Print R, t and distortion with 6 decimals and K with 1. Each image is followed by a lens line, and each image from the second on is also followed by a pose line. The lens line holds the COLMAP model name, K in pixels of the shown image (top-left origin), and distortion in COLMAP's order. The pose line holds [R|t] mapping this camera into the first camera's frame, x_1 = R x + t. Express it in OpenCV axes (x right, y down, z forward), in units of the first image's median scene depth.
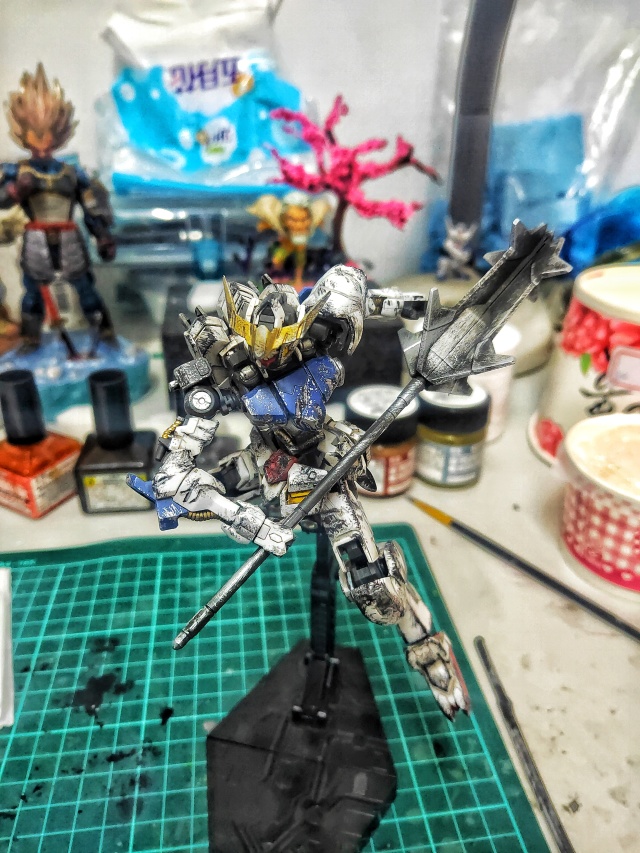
lens RADIAL K [[655.1, 0, 320.0], [0, 655.1, 426.5], [0, 0, 1]] dist [-0.002863, -0.007505]
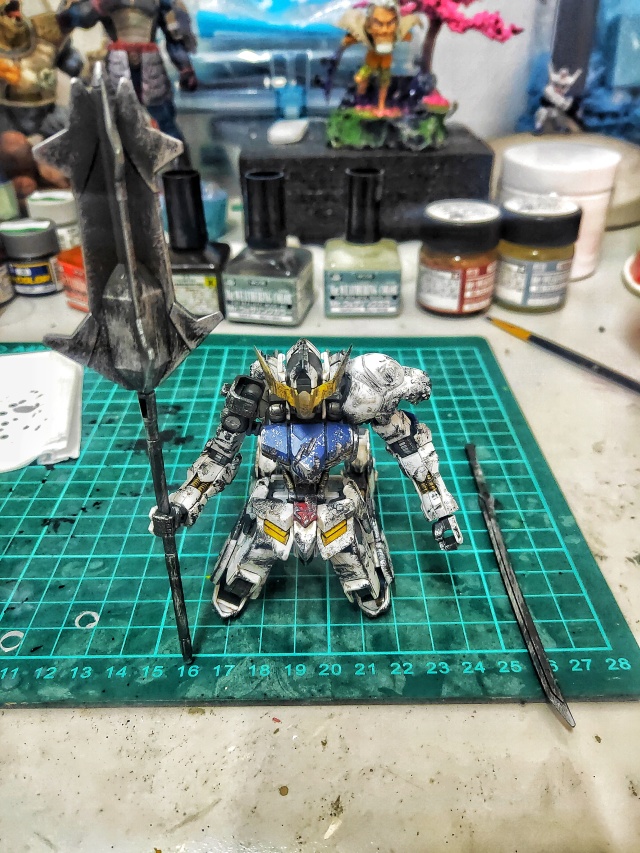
lens RADIAL K [[655.1, 0, 320.0], [0, 655.1, 426.5], [0, 0, 1]] dist [-0.002863, -0.007505]
pose [[0.990891, 0.052595, -0.123968, 0.024566], [-0.042121, 0.995435, 0.085644, 0.197324], [0.127907, -0.079642, 0.988583, 0.016462]]
